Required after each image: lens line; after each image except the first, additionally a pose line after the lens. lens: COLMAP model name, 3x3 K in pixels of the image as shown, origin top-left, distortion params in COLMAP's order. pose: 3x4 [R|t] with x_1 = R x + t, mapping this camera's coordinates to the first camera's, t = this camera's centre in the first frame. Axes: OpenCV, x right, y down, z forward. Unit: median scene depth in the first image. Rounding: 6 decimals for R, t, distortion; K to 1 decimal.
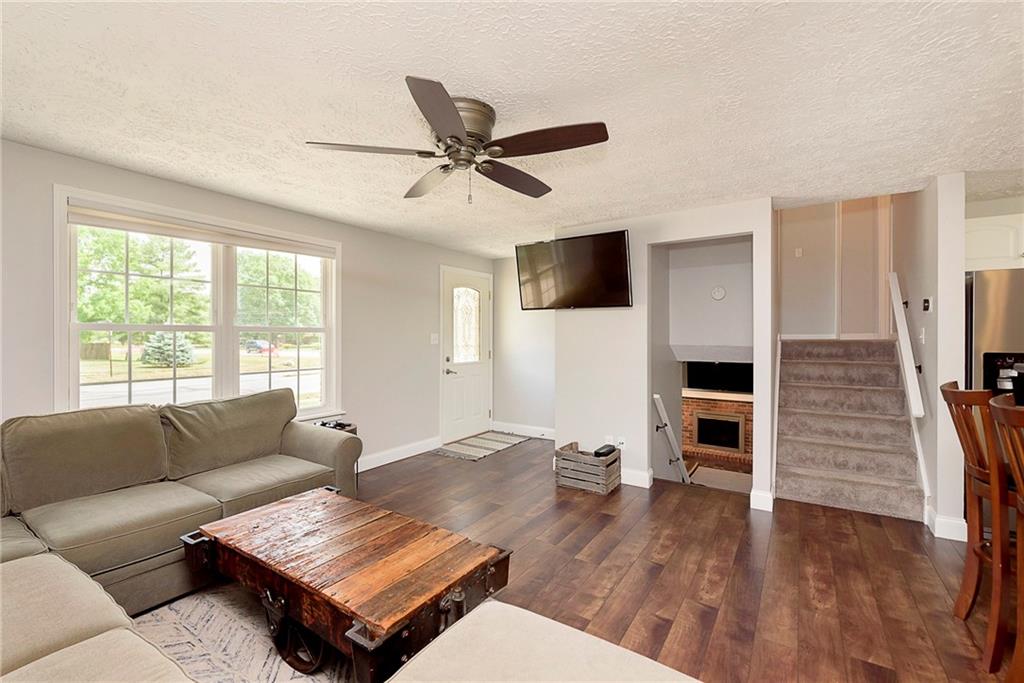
lens RADIAL K [[437.9, 0, 501.2], [0, 437.9, 339.2], [0, 0, 1]] dist [0.002945, 0.000193]
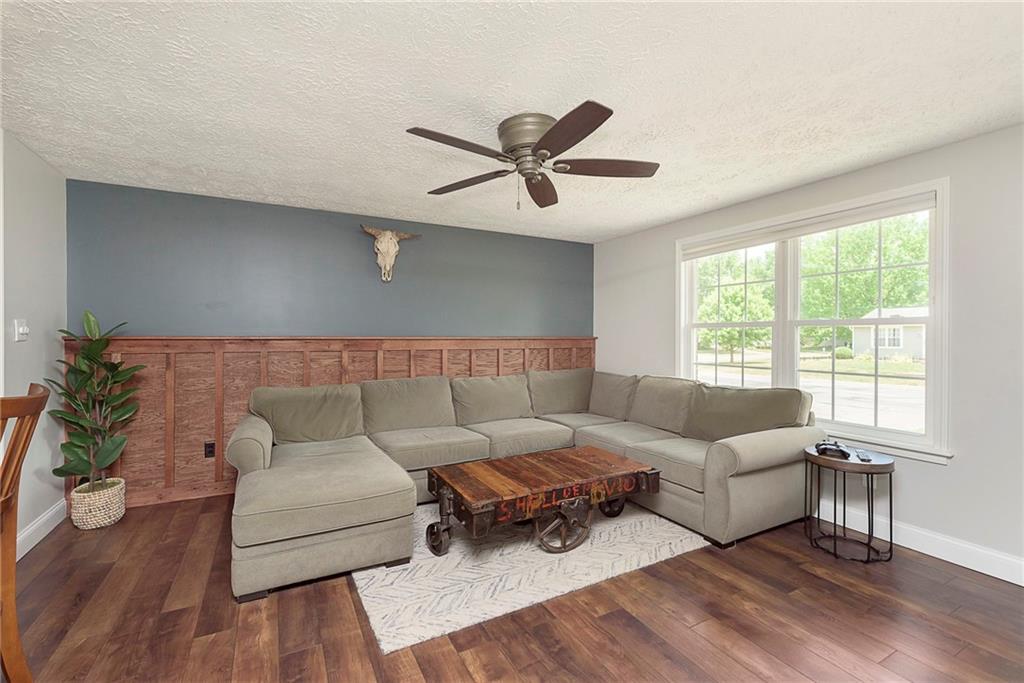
lens RADIAL K [[437.9, 0, 501.2], [0, 437.9, 339.2], [0, 0, 1]] dist [0.002945, 0.000193]
pose [[-0.476813, 0.002565, -0.879001, 0.694363], [-0.006856, 0.999954, 0.006637, 0.011097], [0.878978, 0.009191, -0.476774, 1.112404]]
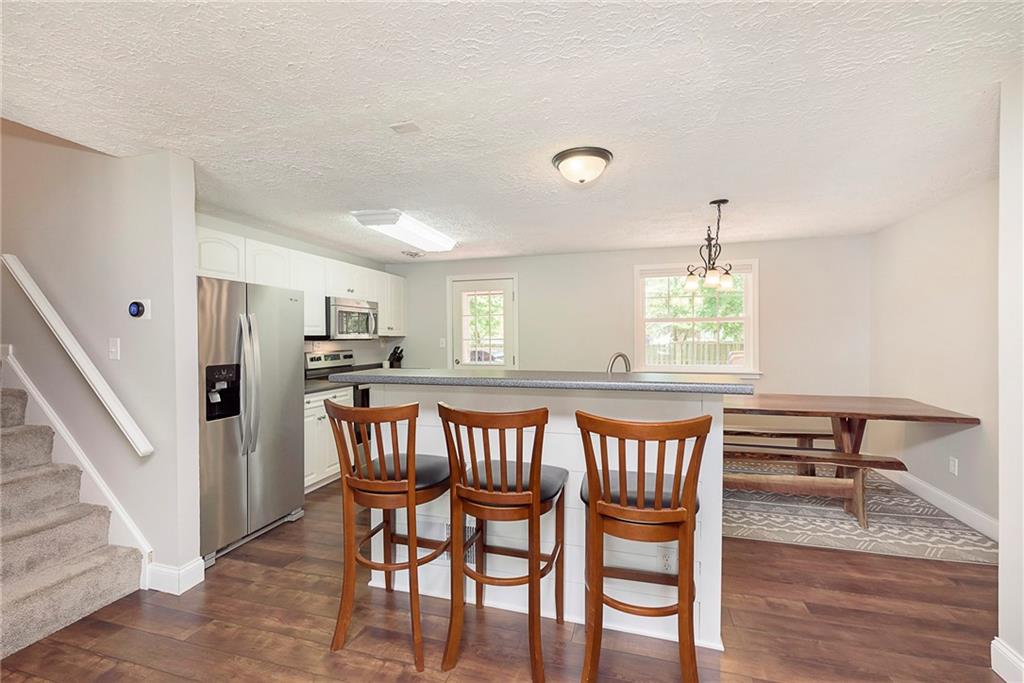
lens RADIAL K [[447.3, 0, 506.2], [0, 447.3, 341.0], [0, 0, 1]] dist [0.002944, 0.000458]
pose [[-0.300102, -0.008659, 0.953868, 0.017445], [0.011569, 0.999852, 0.012716, -0.027014], [-0.953837, 0.014851, -0.299958, 0.684194]]
